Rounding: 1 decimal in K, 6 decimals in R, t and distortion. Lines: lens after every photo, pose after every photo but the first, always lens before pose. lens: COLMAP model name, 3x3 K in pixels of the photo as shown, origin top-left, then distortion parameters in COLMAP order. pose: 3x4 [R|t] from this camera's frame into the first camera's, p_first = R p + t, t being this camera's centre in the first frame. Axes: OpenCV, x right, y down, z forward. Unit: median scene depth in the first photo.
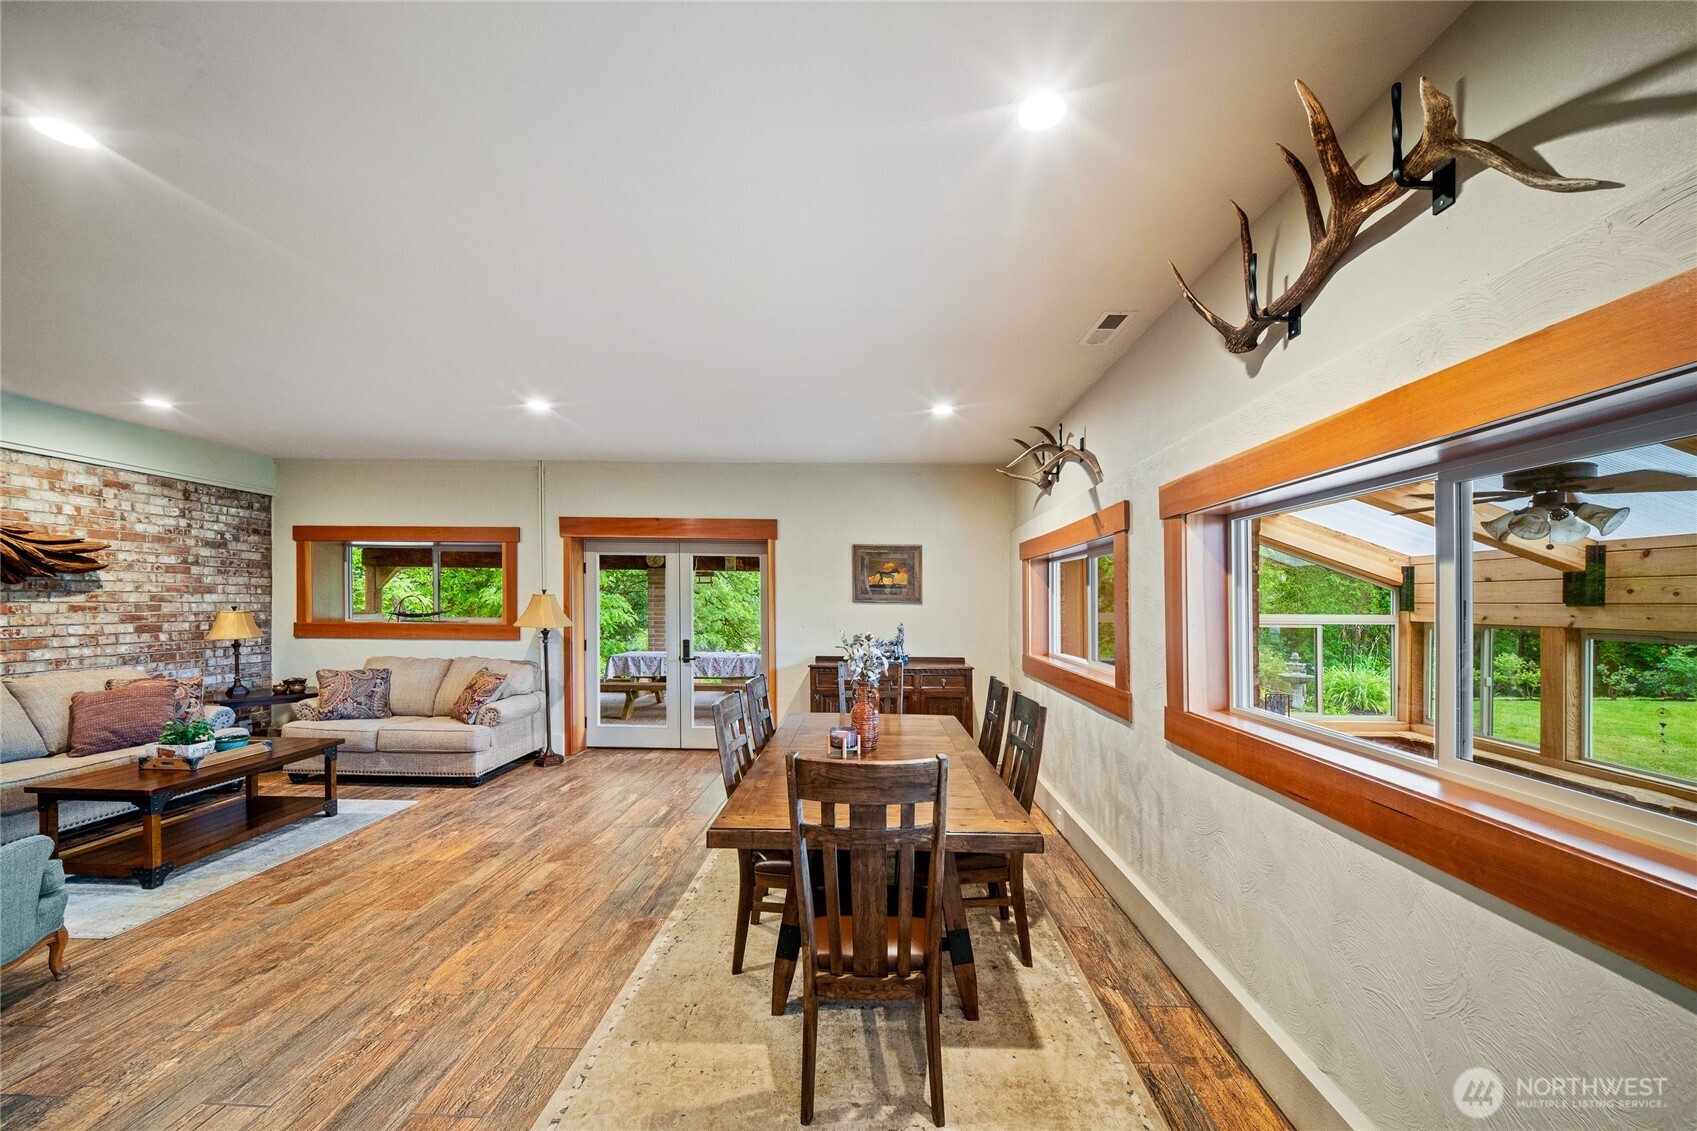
lens RADIAL K [[618.5, 0, 853.5], [0, 618.5, 604.7], [0, 0, 1]] dist [-0.002892, 0.000525]
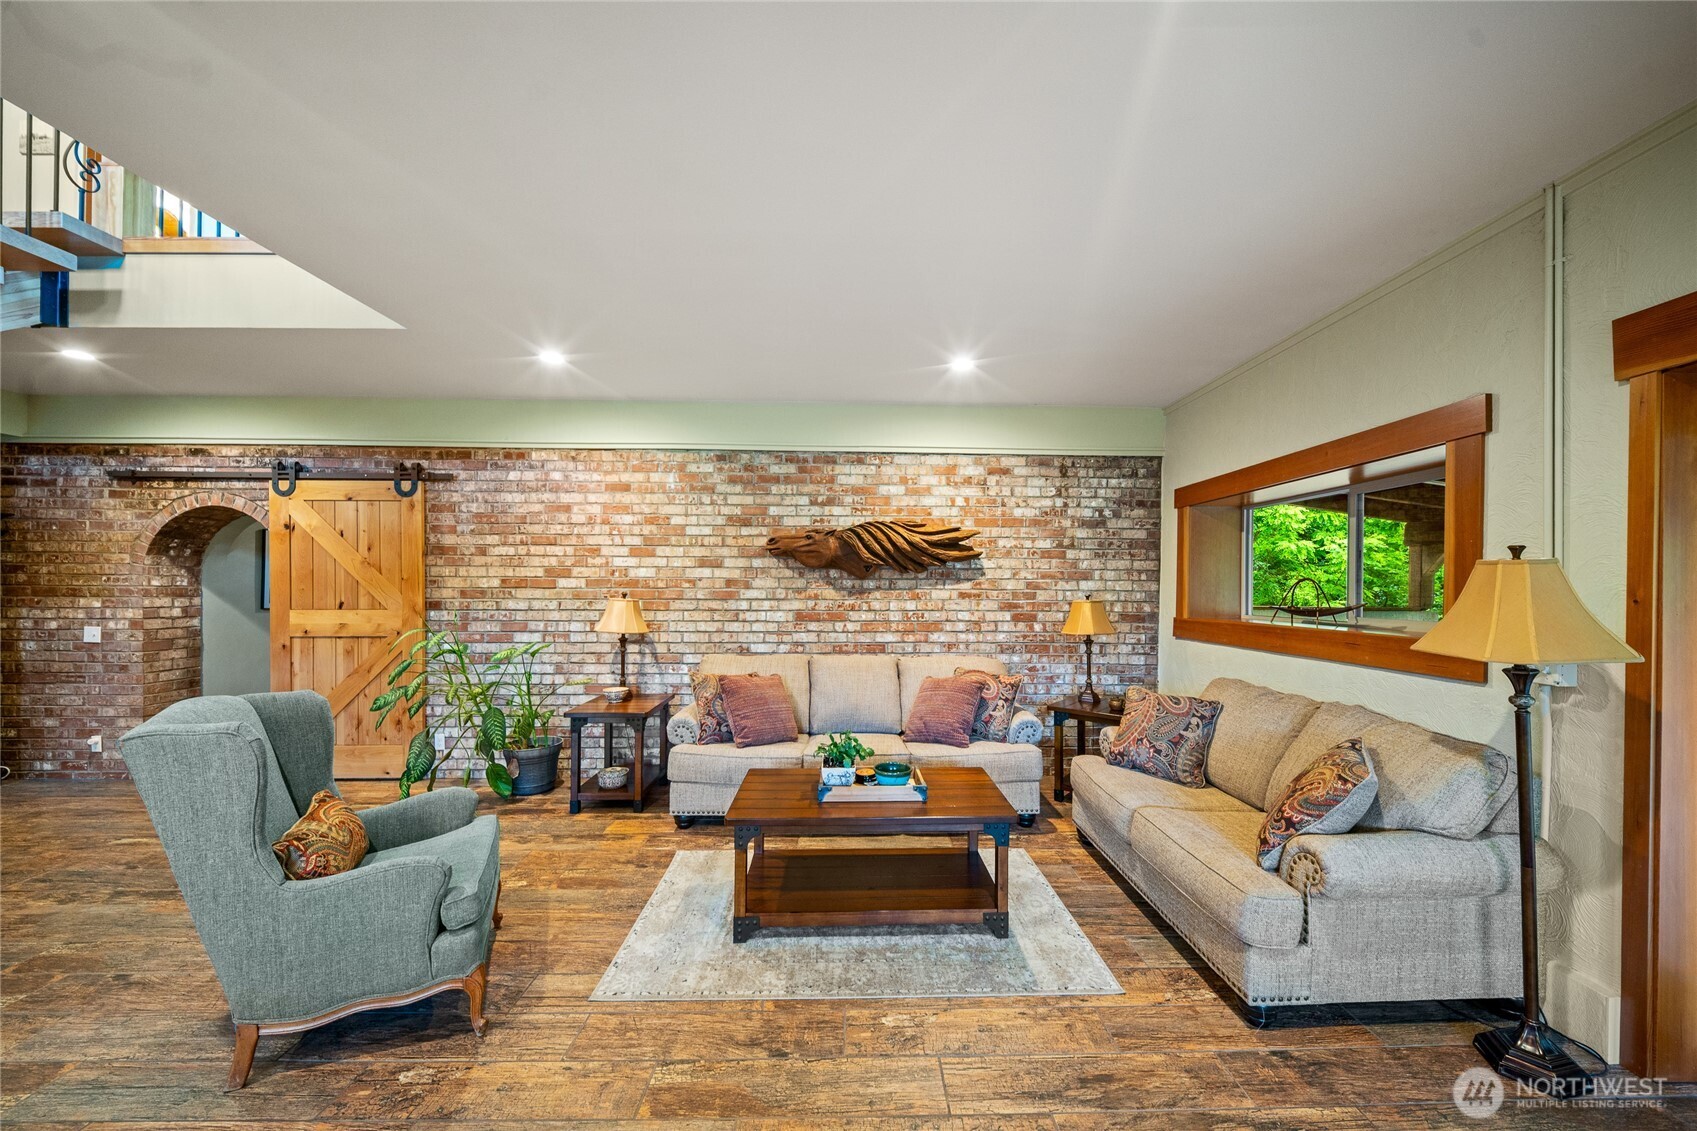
lens RADIAL K [[618.5, 0, 855.7], [0, 618.5, 596.2], [0, 0, 1]] dist [-0.002892, 0.000525]
pose [[0.056662, 0.004003, -0.998385, -0.201075], [-0.010215, 0.999942, 0.003429, 0.005126], [0.998341, 0.010004, 0.056700, 0.670216]]
